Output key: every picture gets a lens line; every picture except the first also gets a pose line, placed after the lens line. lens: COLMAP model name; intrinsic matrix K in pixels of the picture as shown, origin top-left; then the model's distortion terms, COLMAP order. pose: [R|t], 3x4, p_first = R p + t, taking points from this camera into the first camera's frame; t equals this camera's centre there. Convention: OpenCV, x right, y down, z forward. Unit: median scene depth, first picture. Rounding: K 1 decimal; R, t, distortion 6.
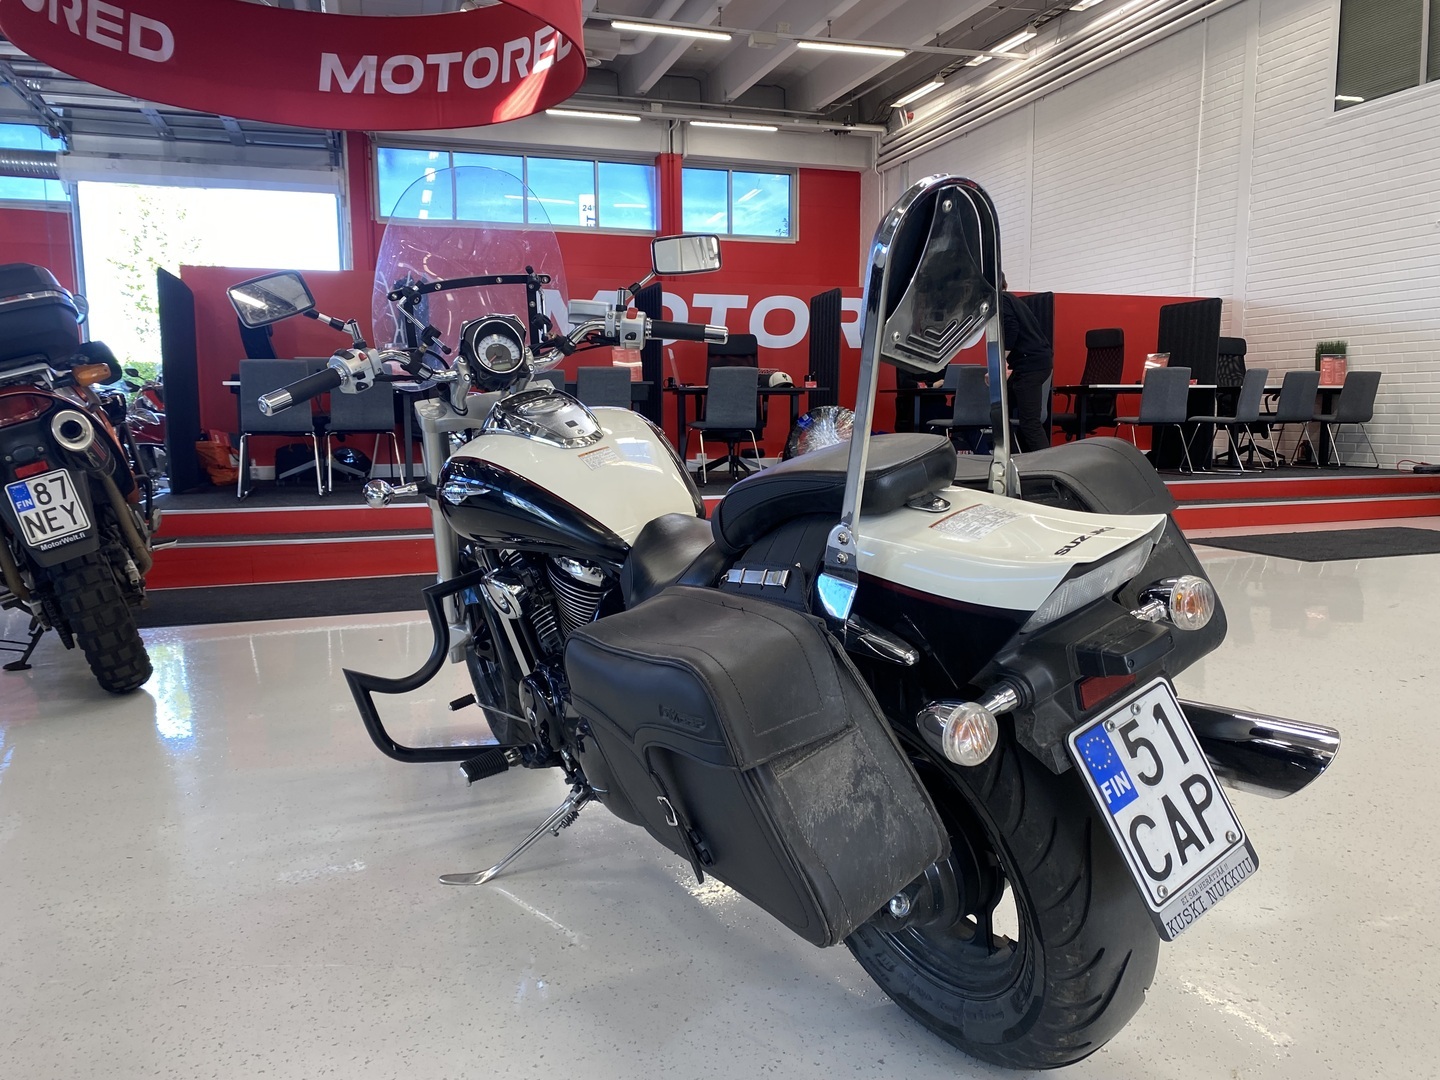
lens RADIAL K [[1073.4, 0, 732.8], [0, 1073.4, 550.9], [0, 0, 1]] dist [0.002315, -0.008013]
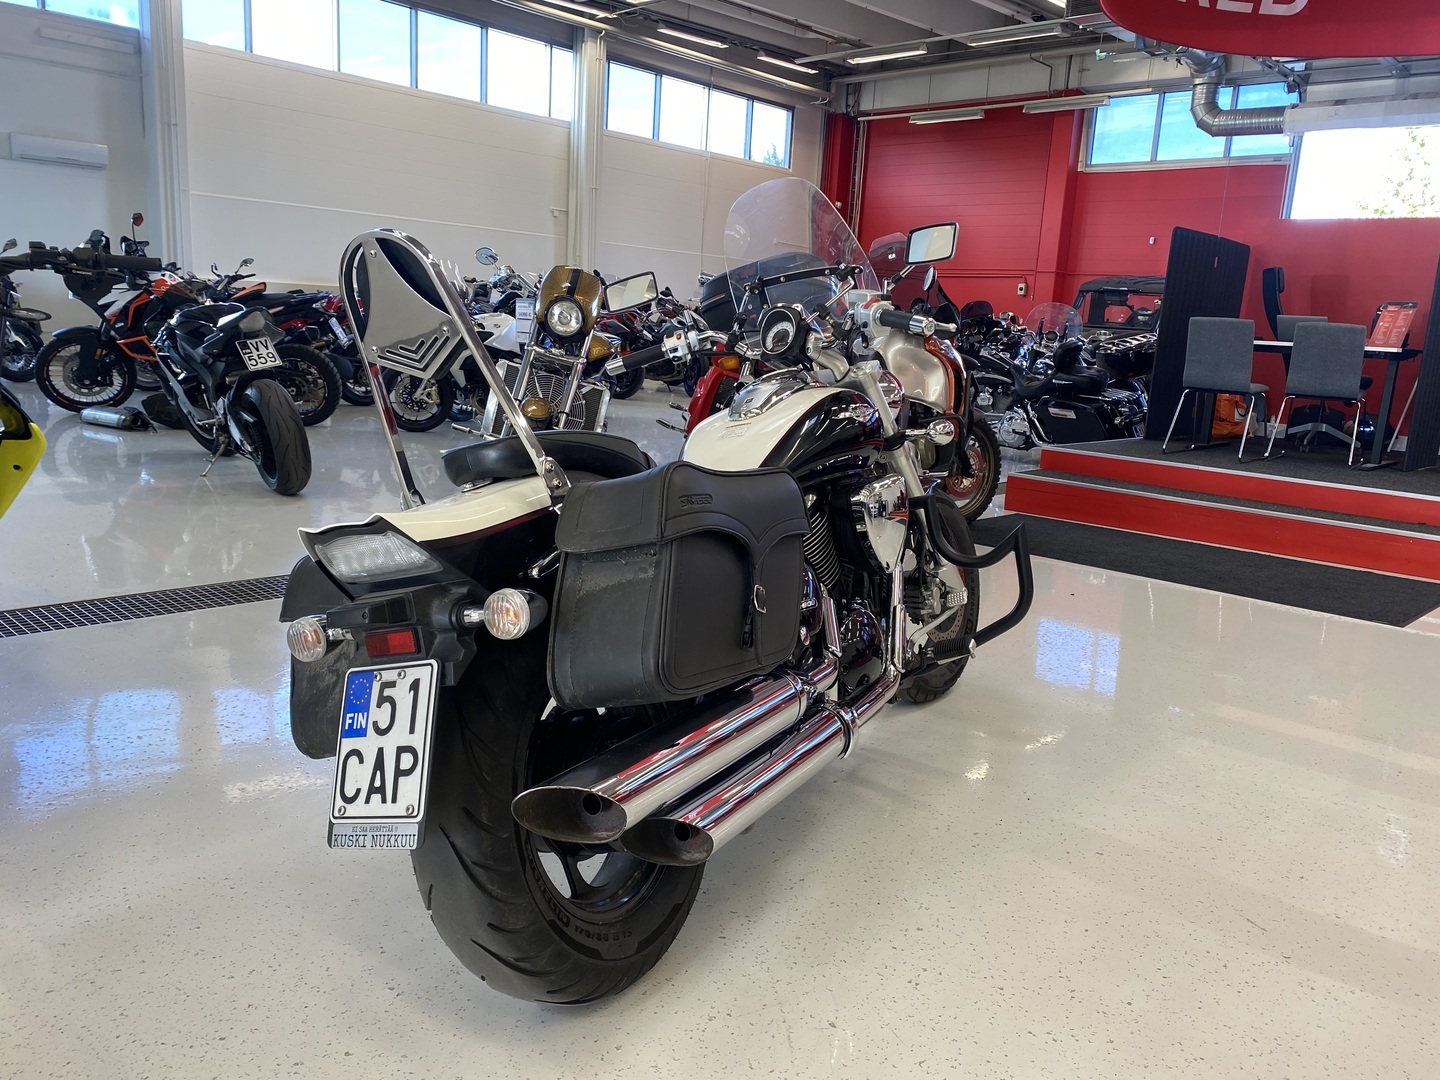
lens RADIAL K [[1073.4, 0, 730.0], [0, 1073.4, 536.1], [0, 0, 1]] dist [0.002315, -0.008013]
pose [[0.496965, 0.200674, -0.844248, 1.532967], [-0.169740, 0.976580, 0.132212, -0.222105], [0.851007, 0.077598, 0.519389, 0.679849]]
